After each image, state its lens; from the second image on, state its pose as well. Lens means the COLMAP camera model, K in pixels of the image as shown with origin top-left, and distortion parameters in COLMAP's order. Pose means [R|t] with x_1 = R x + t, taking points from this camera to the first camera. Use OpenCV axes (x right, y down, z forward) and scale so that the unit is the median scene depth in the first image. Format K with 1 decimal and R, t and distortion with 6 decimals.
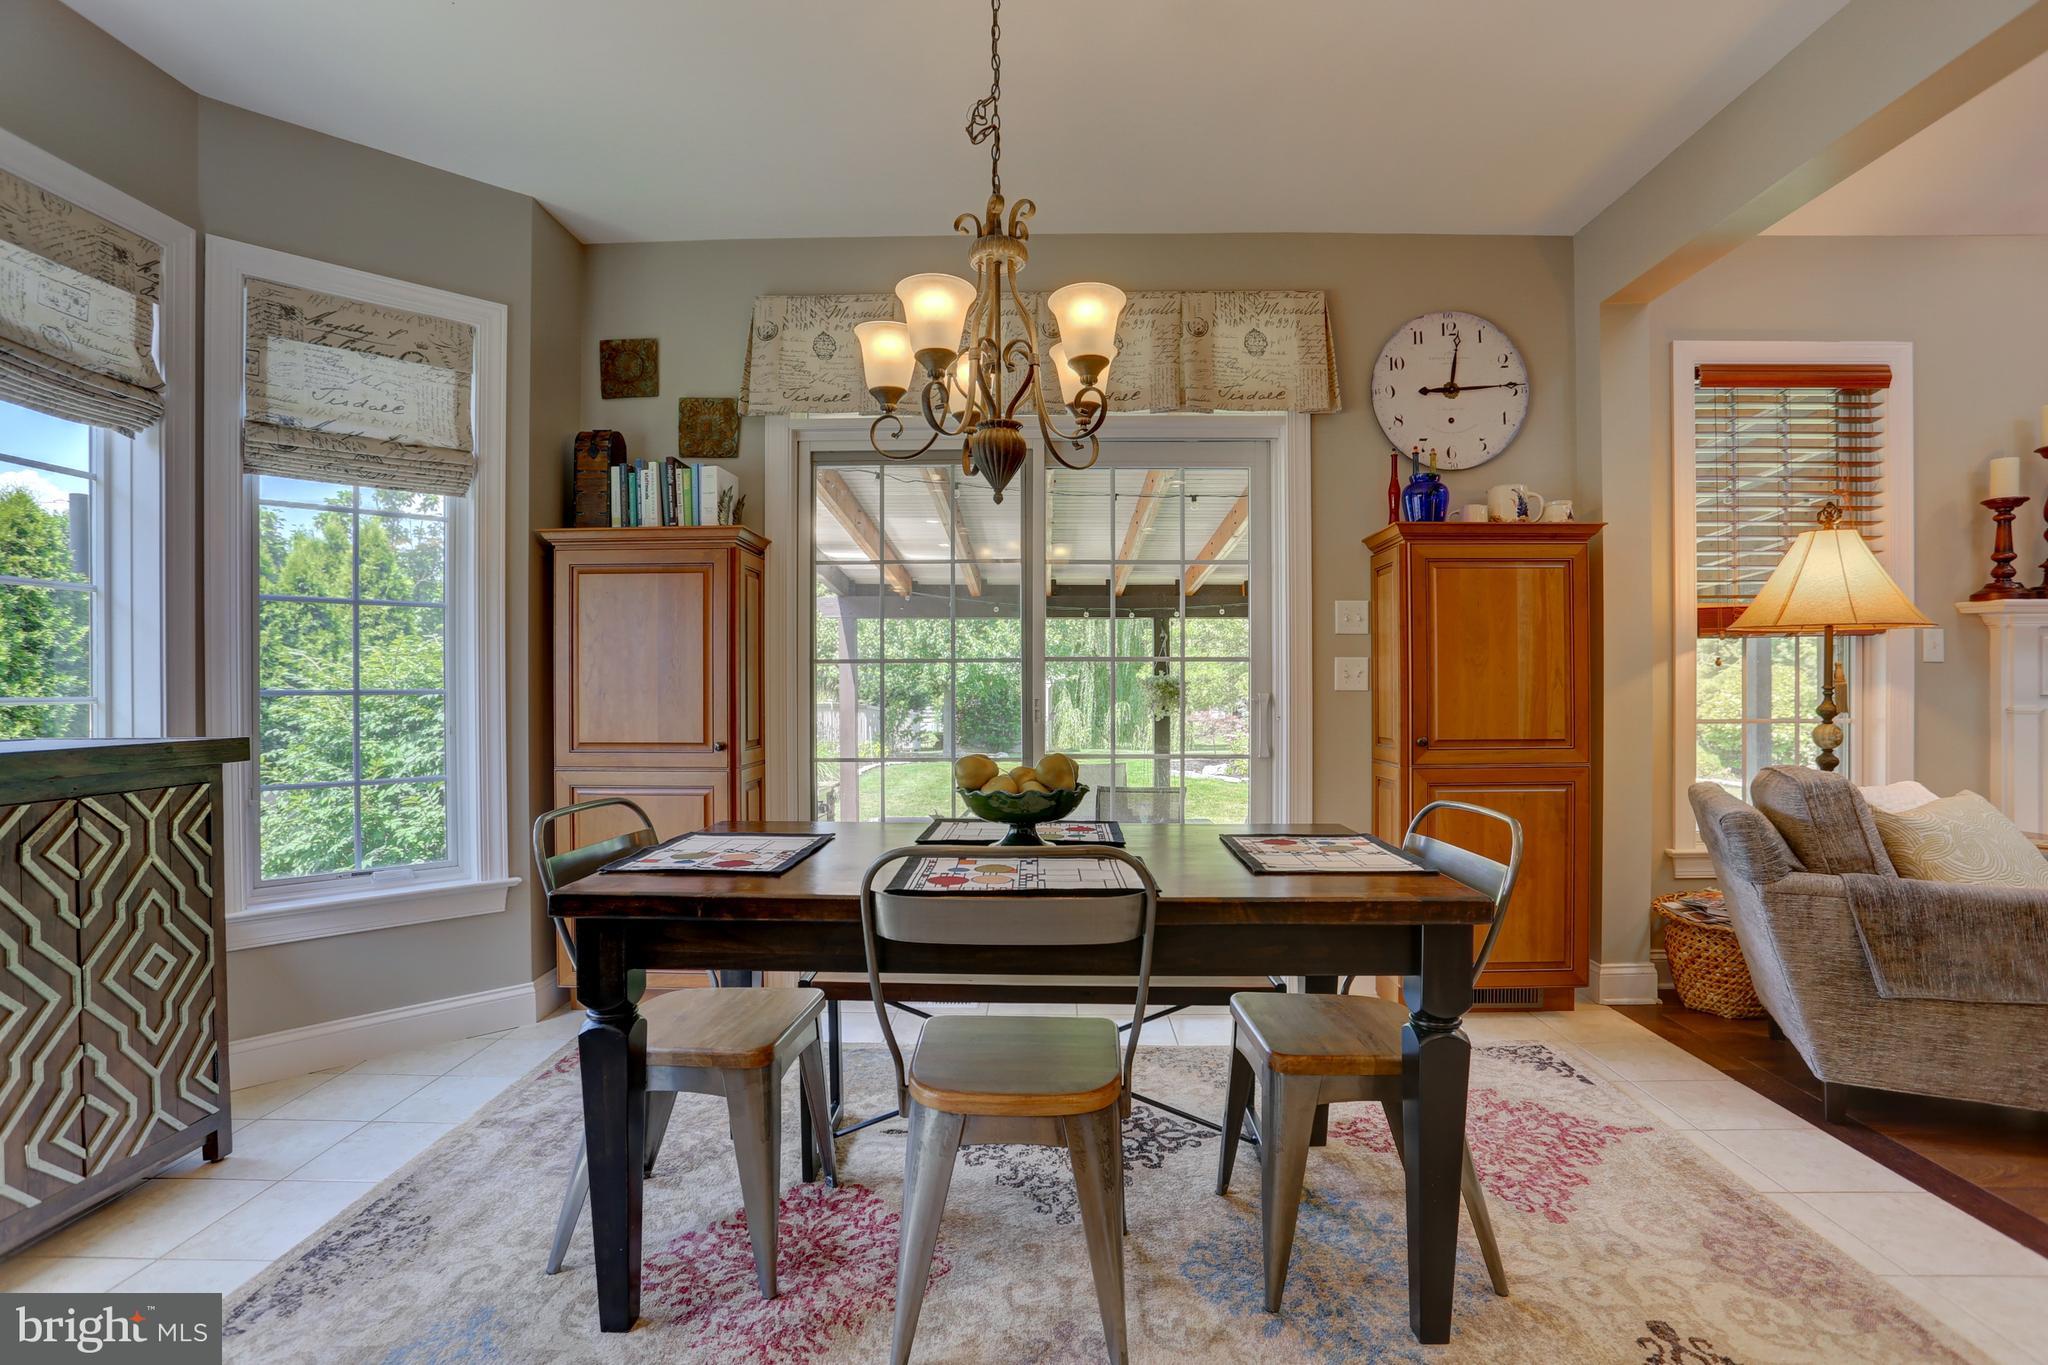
lens RADIAL K [[1010.3, 0, 1030.5], [0, 1010.3, 692.6], [0, 0, 1]] dist [-0.082298, 0.037707]
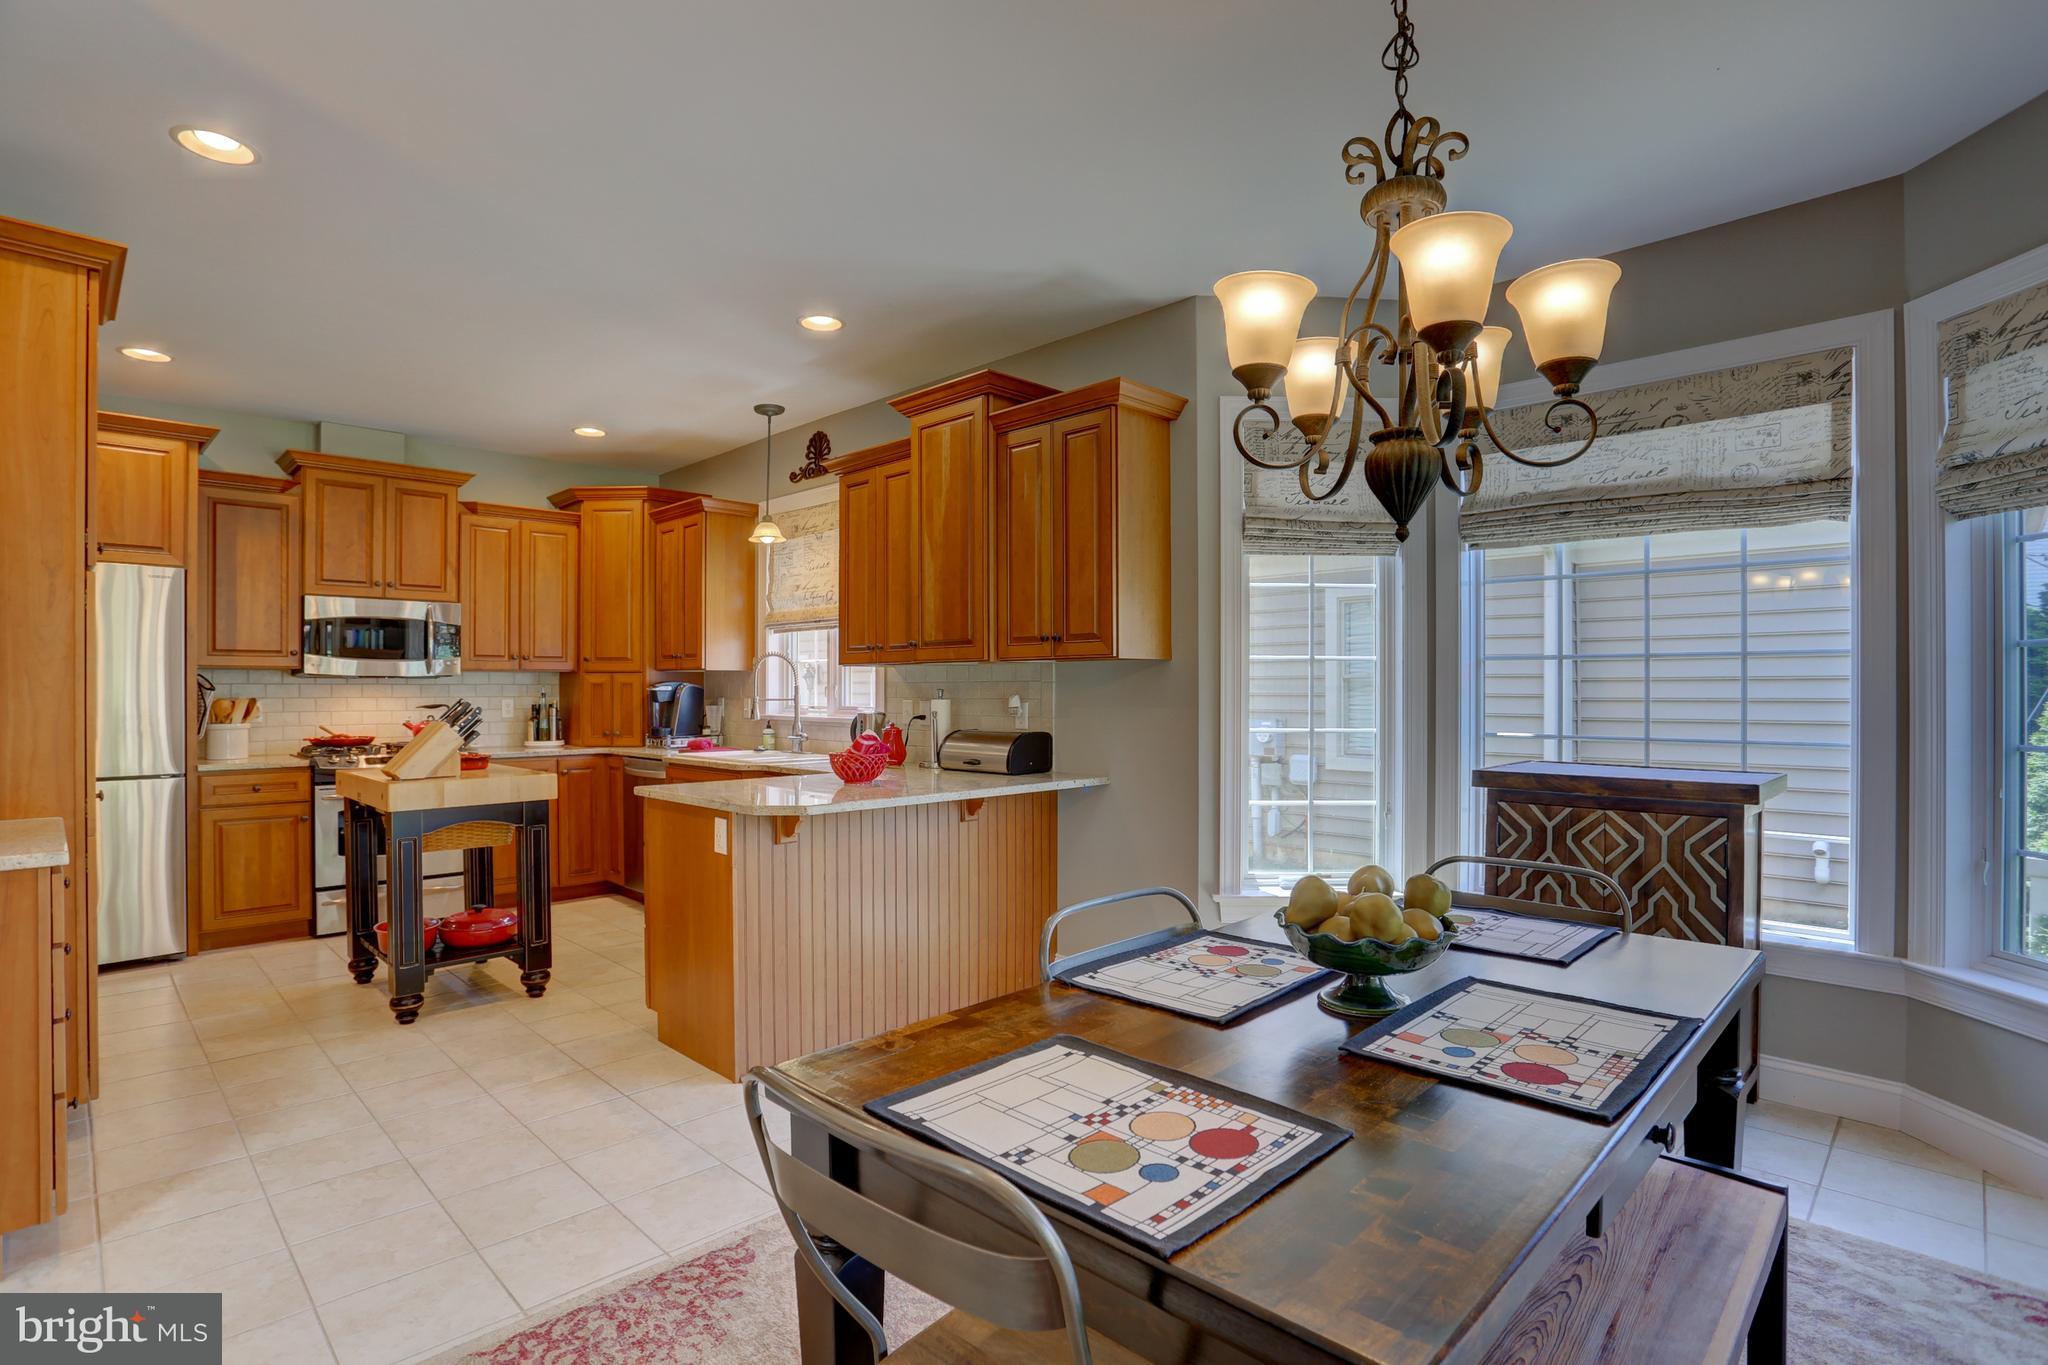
lens RADIAL K [[994.8, 0, 1029.0], [0, 994.8, 693.9], [0, 0, 1]] dist [-0.086483, 0.034937]
pose [[-0.678272, 0.005045, -0.734793, 0.432351], [-0.004163, 0.999934, 0.010707, -0.049709], [0.734799, 0.010321, -0.678207, 0.804816]]
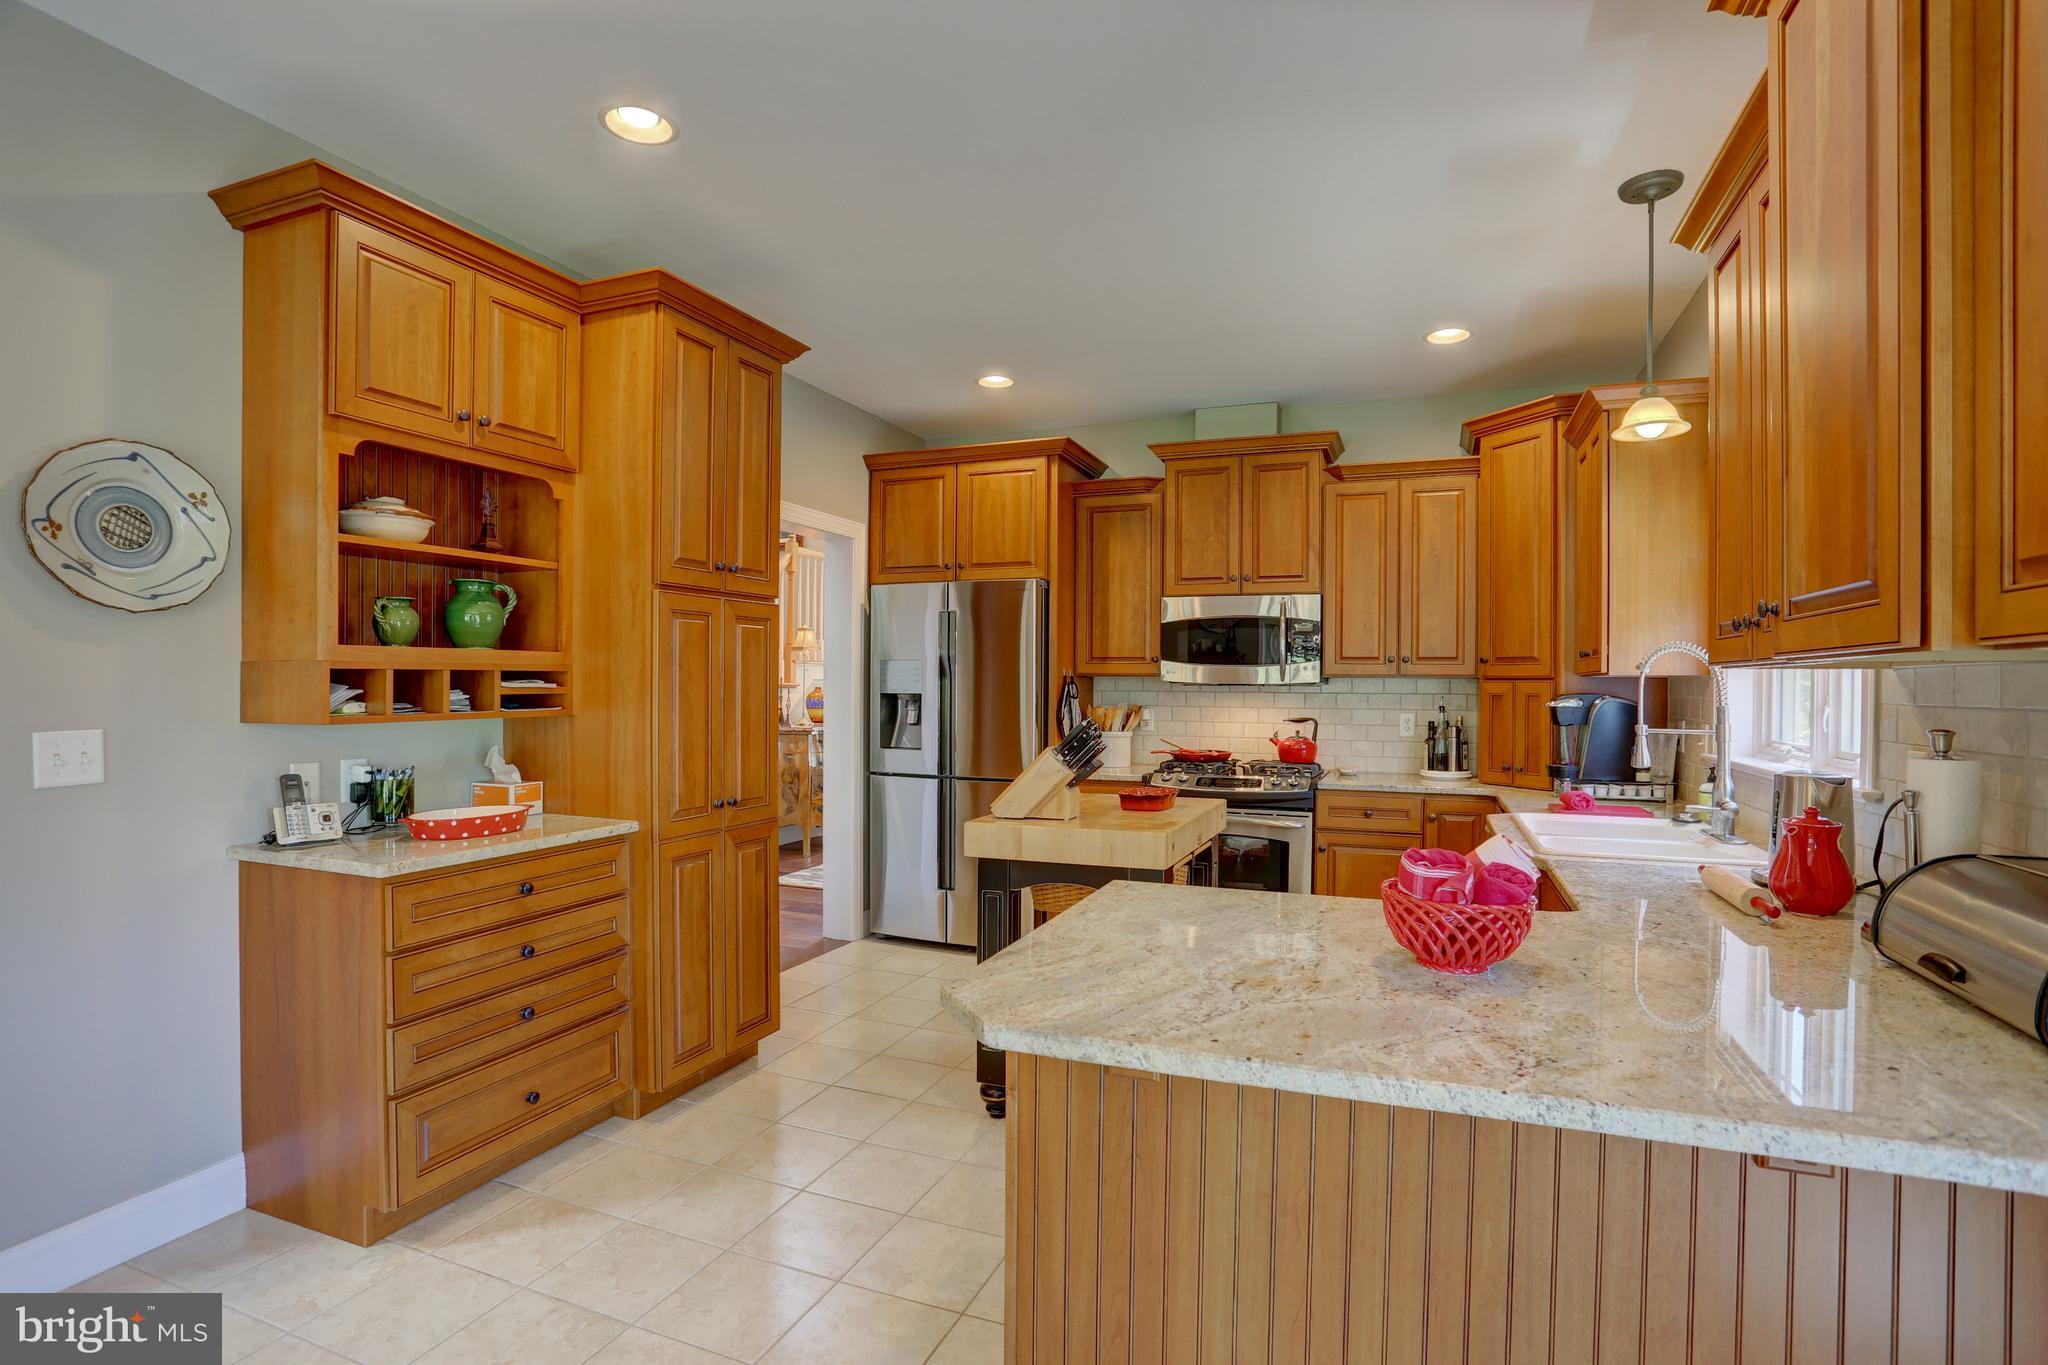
lens RADIAL K [[994.8, 0, 1029.0], [0, 994.8, 693.9], [0, 0, 1]] dist [-0.086483, 0.034937]
pose [[-0.941520, -0.009579, 0.336820, -0.226347], [-0.004660, 0.999870, 0.015408, -0.064256], [-0.336924, 0.012937, -0.941443, 0.375161]]
